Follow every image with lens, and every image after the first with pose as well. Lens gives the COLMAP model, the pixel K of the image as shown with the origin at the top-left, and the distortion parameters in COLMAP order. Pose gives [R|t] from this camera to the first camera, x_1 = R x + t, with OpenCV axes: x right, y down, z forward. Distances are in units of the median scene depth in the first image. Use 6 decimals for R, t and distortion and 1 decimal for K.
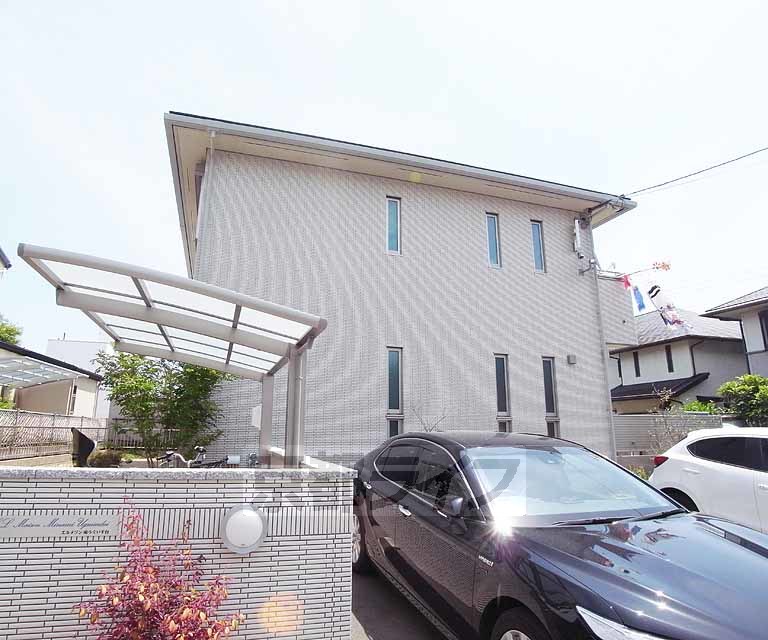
lens RADIAL K [[488.3, 0, 378.2], [0, 488.3, 321.2], [0, 0, 1]] dist [-0.066669, 0.001320]
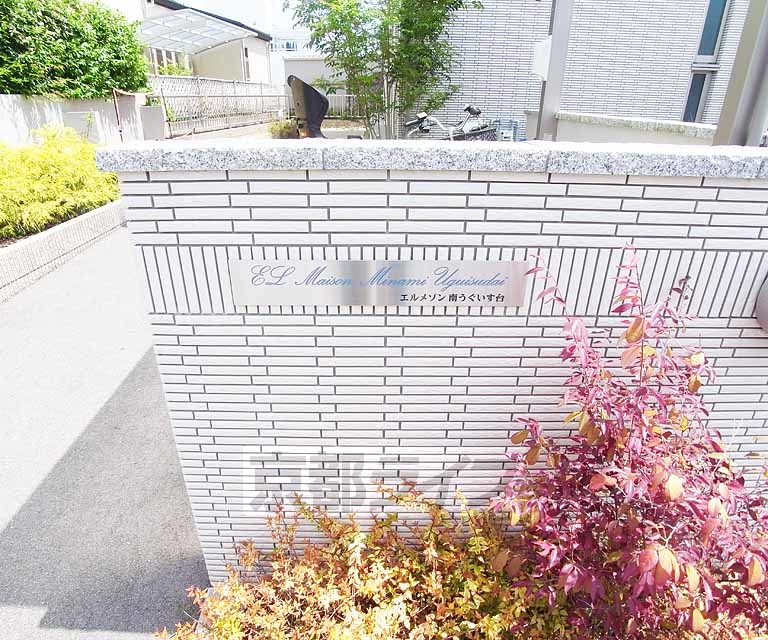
lens RADIAL K [[488.3, 0, 378.2], [0, 488.3, 321.2], [0, 0, 1]] dist [-0.066669, 0.001320]
pose [[0.951664, 0.121441, -0.282113, -0.142086], [0.075751, 0.797336, 0.598763, 0.050250], [0.297654, -0.591191, 0.749597, 0.161595]]
